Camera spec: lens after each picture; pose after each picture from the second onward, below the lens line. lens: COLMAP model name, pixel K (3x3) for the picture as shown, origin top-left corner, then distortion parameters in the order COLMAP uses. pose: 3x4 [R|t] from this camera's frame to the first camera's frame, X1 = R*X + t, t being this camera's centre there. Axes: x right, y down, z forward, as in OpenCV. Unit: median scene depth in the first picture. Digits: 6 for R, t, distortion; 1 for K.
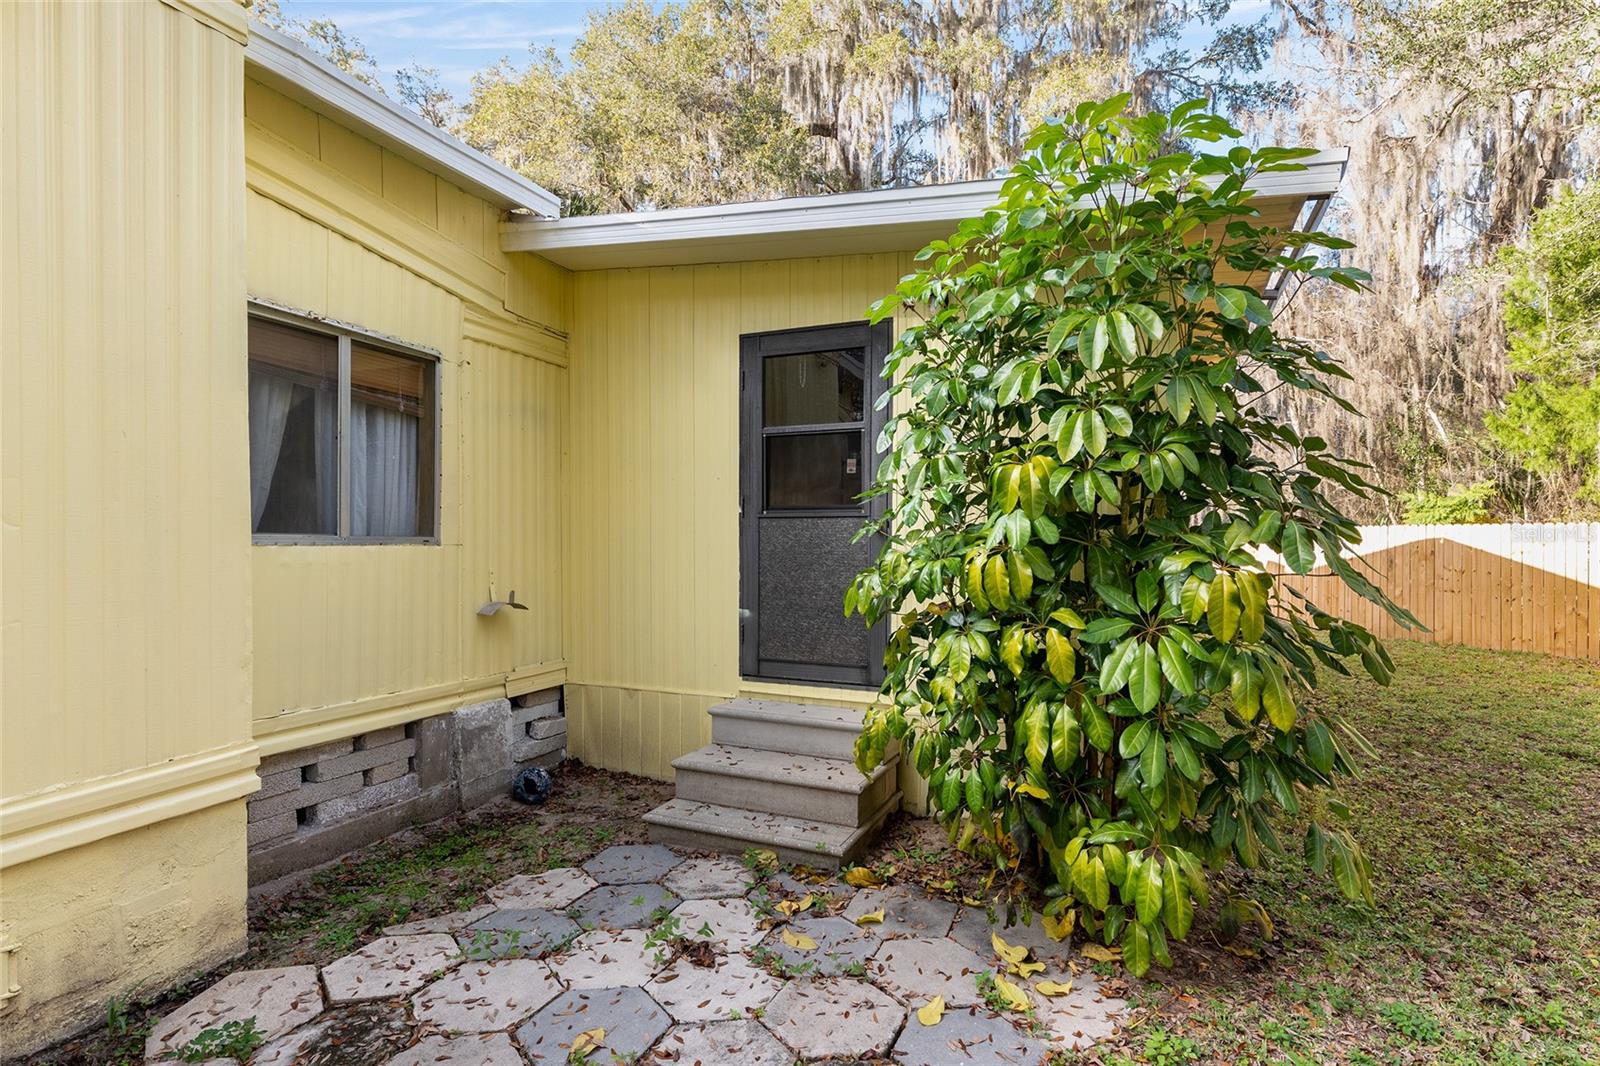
lens RADIAL K [[793.9, 0, 797.2], [0, 793.9, 550.8], [0, 0, 1]] dist [-0.001424, 0.000023]
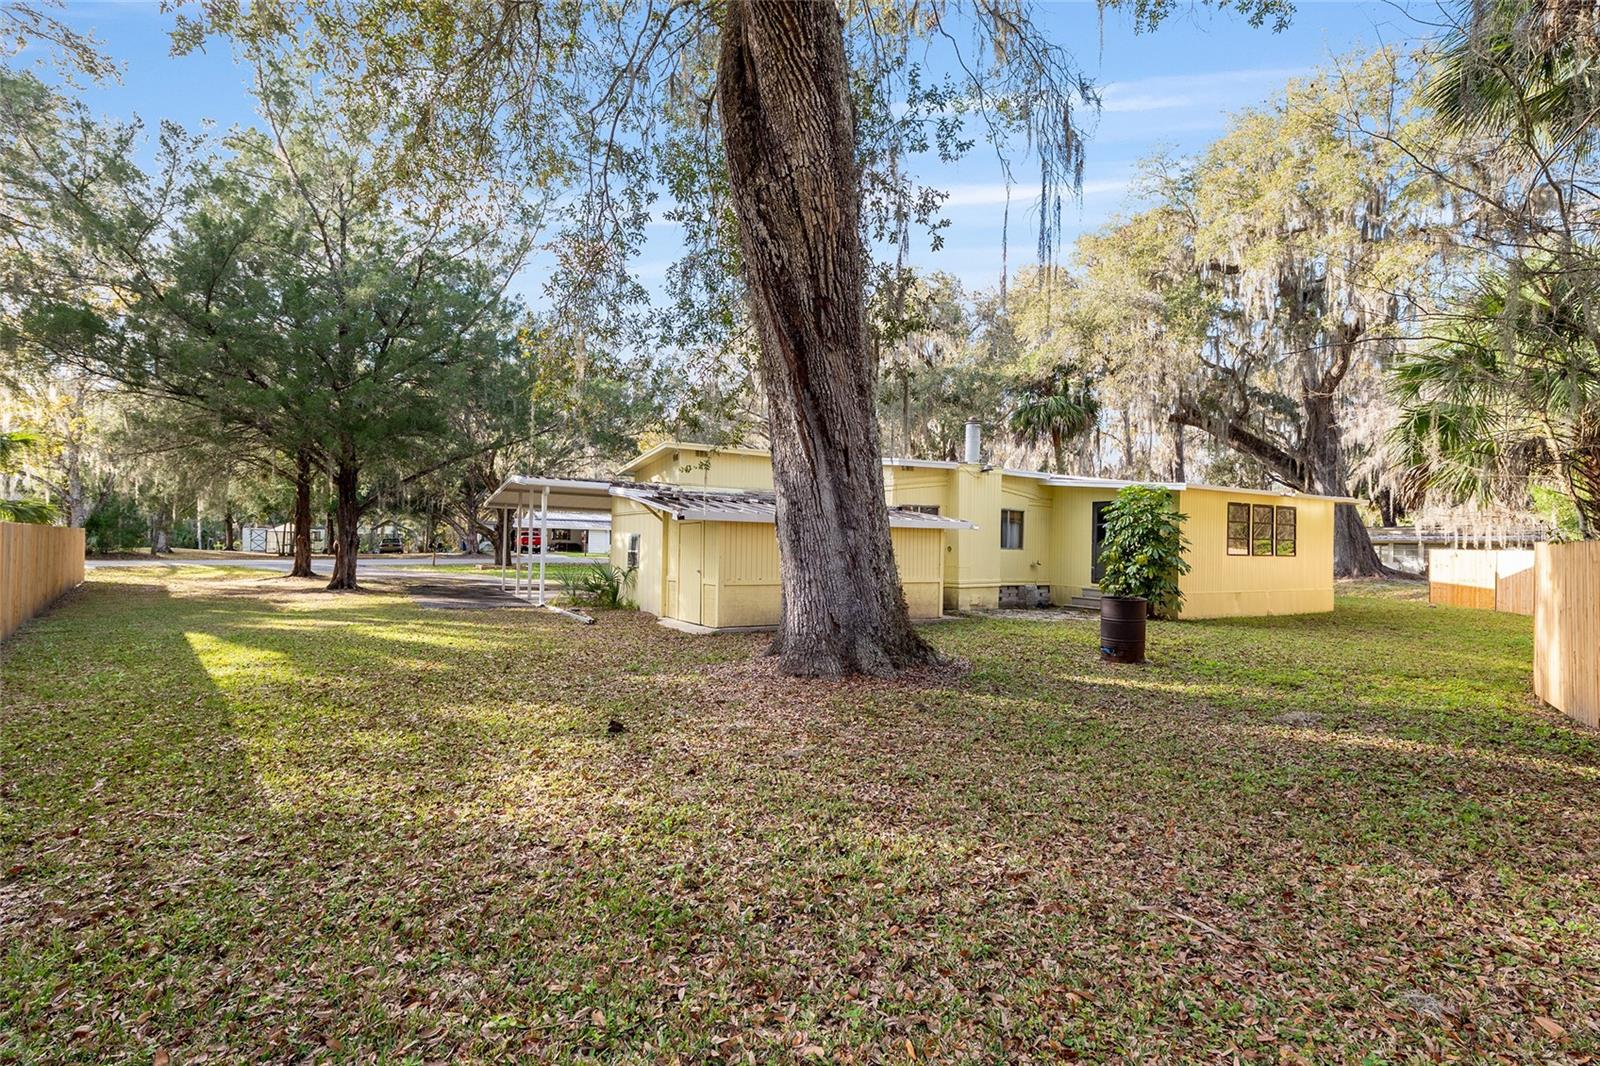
lens RADIAL K [[768.5, 0, 800.0], [0, 768.5, 533.0], [0, 0, 1]] dist [-0.000181, -0.000044]
pose [[0.801416, -0.006891, -0.598068, 1.745410], [-0.013894, 0.999449, -0.030133, 0.066230], [0.597946, 0.032459, 0.800879, -4.920629]]
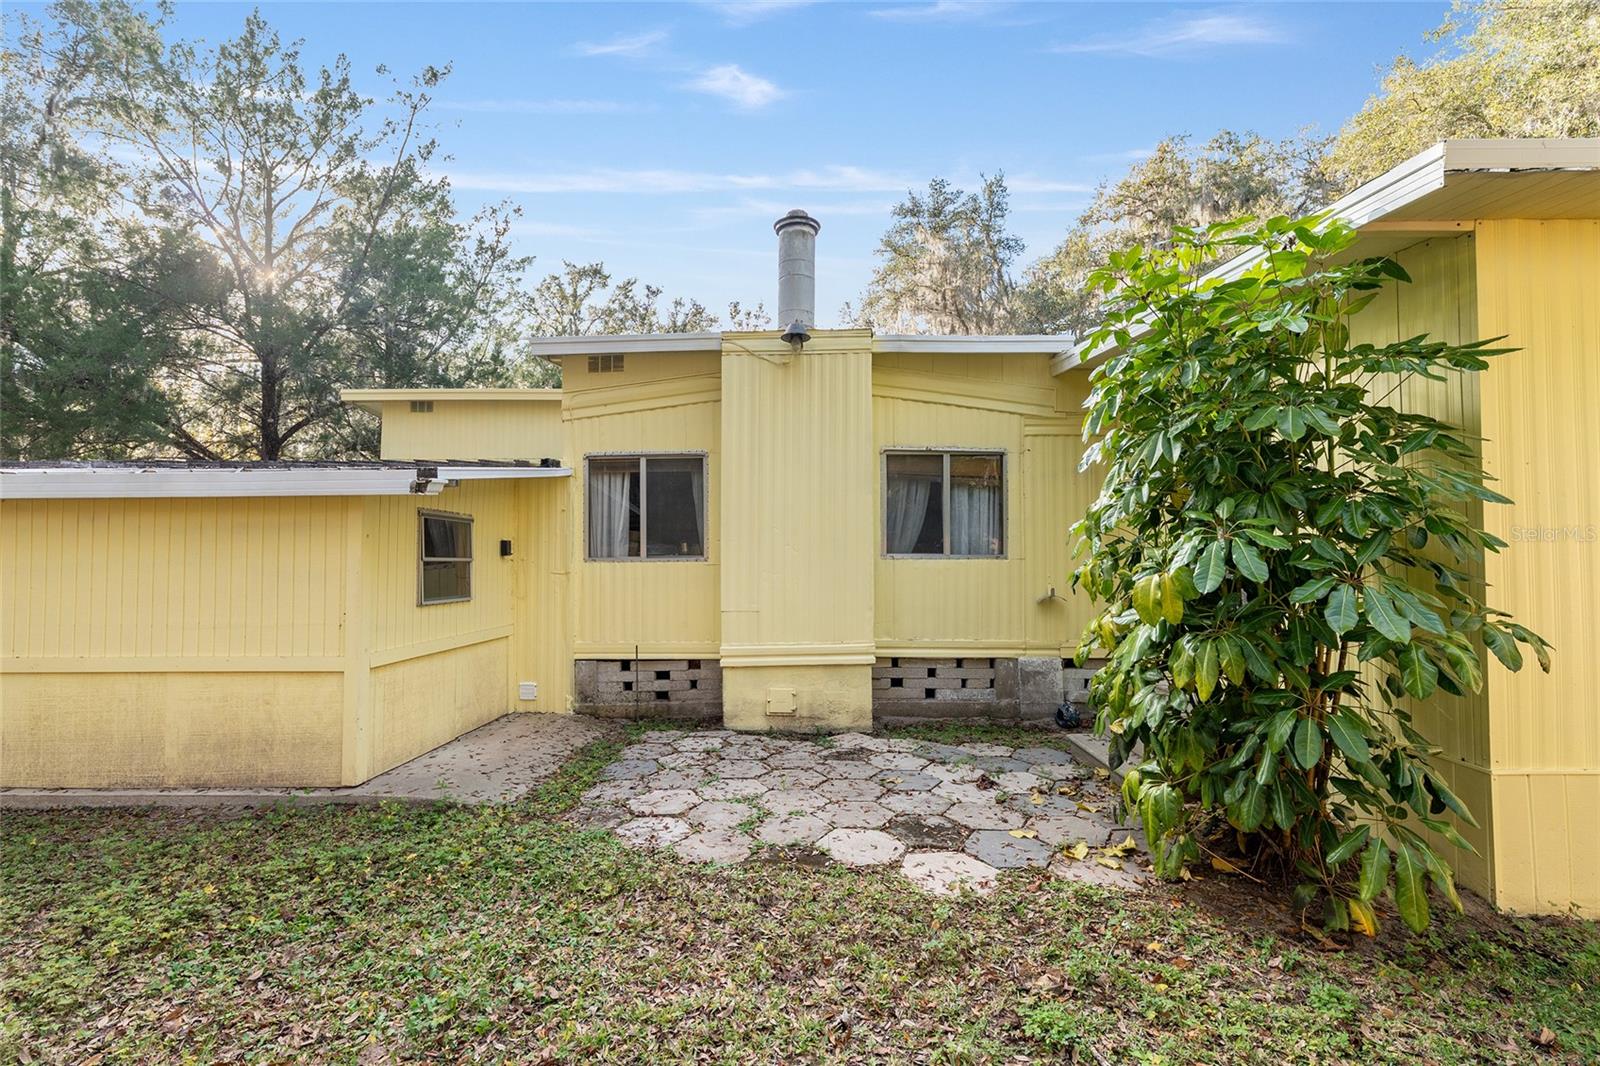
lens RADIAL K [[689.3, 0, 800.0], [0, 689.3, 533.0], [0, 0, 1]] dist [0.000113, 0.000003]
pose [[0.397891, -0.041438, -0.916496, 1.044307], [-0.010056, 0.998722, -0.049521, 0.019568], [0.917378, 0.028921, 0.396966, -0.019103]]
